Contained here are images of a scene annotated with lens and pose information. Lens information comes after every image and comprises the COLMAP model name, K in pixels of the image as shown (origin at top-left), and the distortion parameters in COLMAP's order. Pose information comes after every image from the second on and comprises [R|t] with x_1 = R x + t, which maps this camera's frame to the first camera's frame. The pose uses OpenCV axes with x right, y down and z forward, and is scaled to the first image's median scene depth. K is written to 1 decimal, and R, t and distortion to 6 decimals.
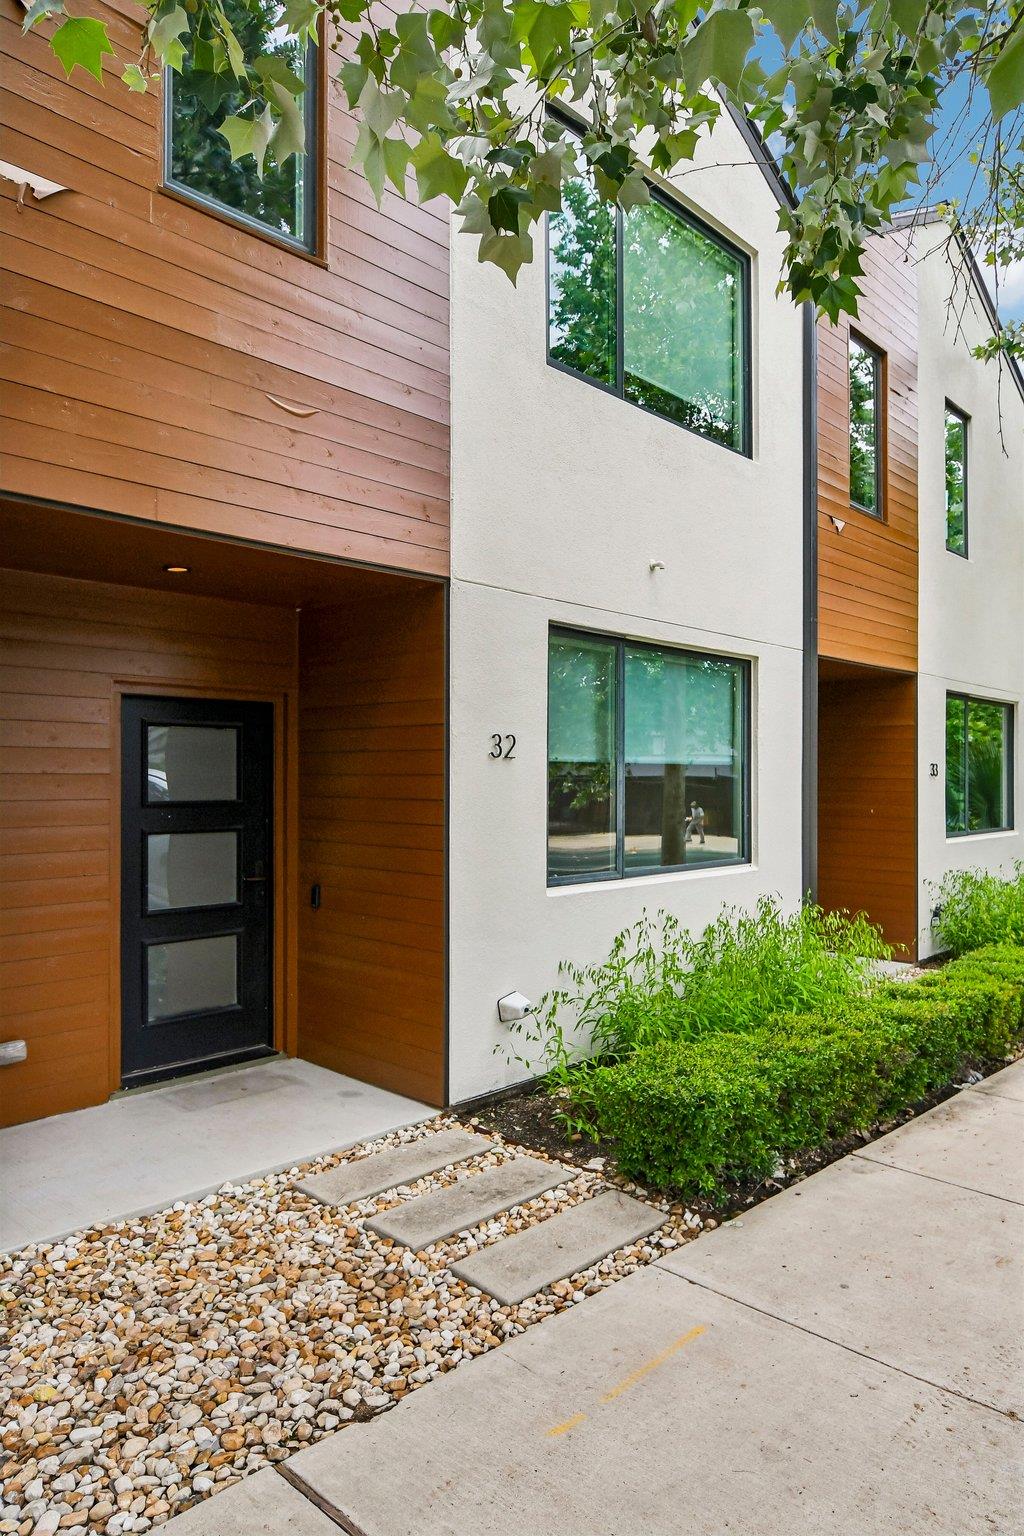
lens RADIAL K [[996.0, 0, 508.1], [0, 996.0, 766.0], [0, 0, 1]] dist [-0.002800, -0.002727]
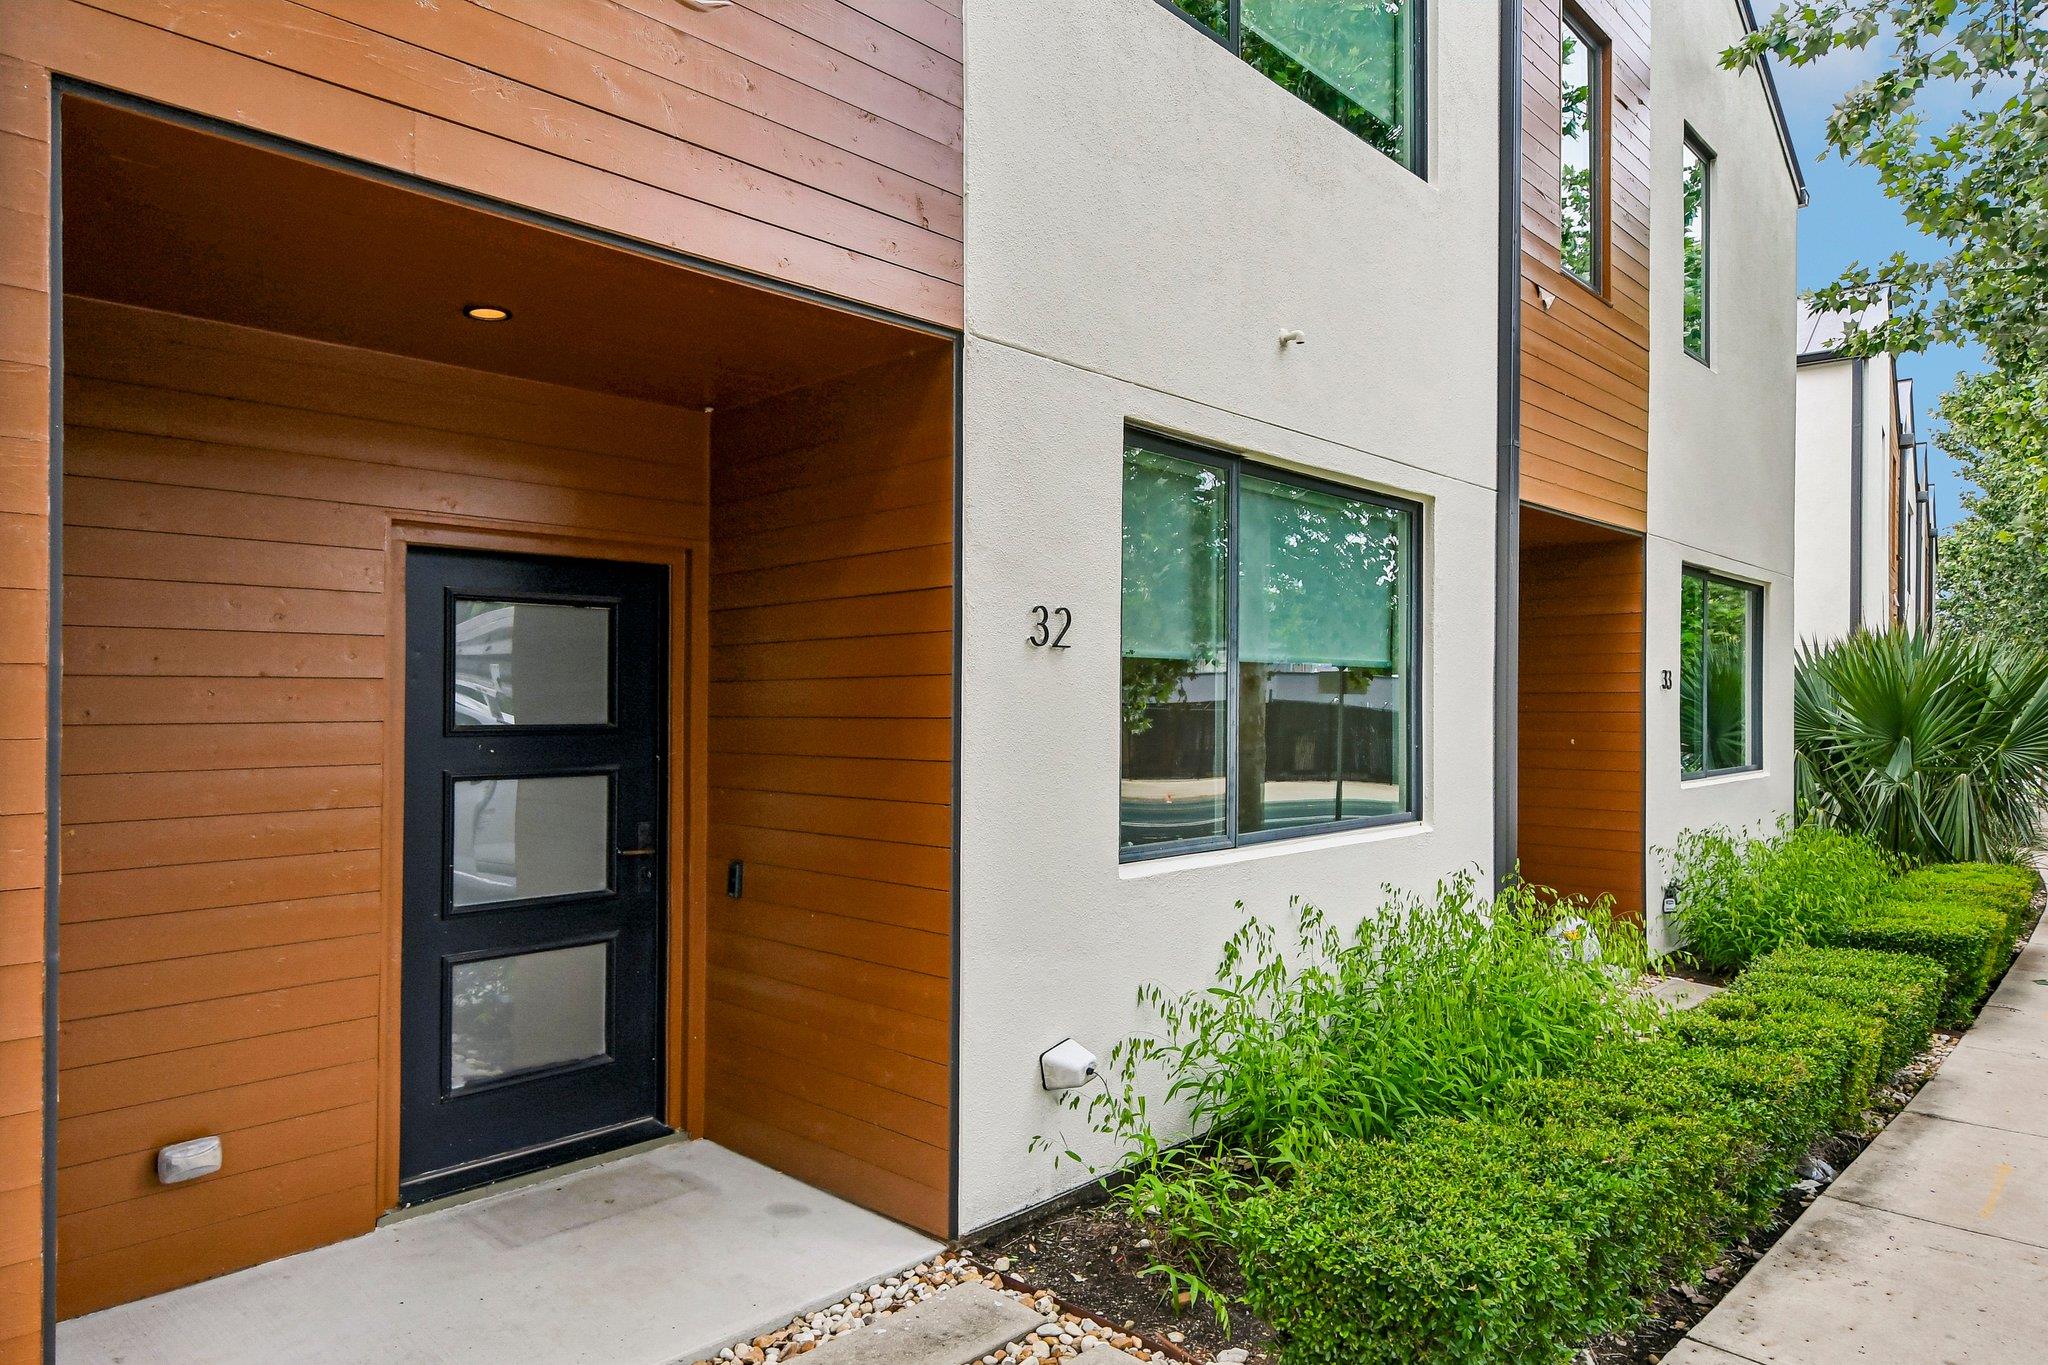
lens RADIAL K [[1269.6, 0, 1026.7], [0, 1269.6, 695.3], [0, 0, 1]] dist [-0.010573, -0.003216]
pose [[0.999766, -0.003189, 0.021410, -0.032606], [0.003176, 0.999995, 0.000618, 0.018667], [-0.021412, -0.000550, 0.999771, 0.228322]]
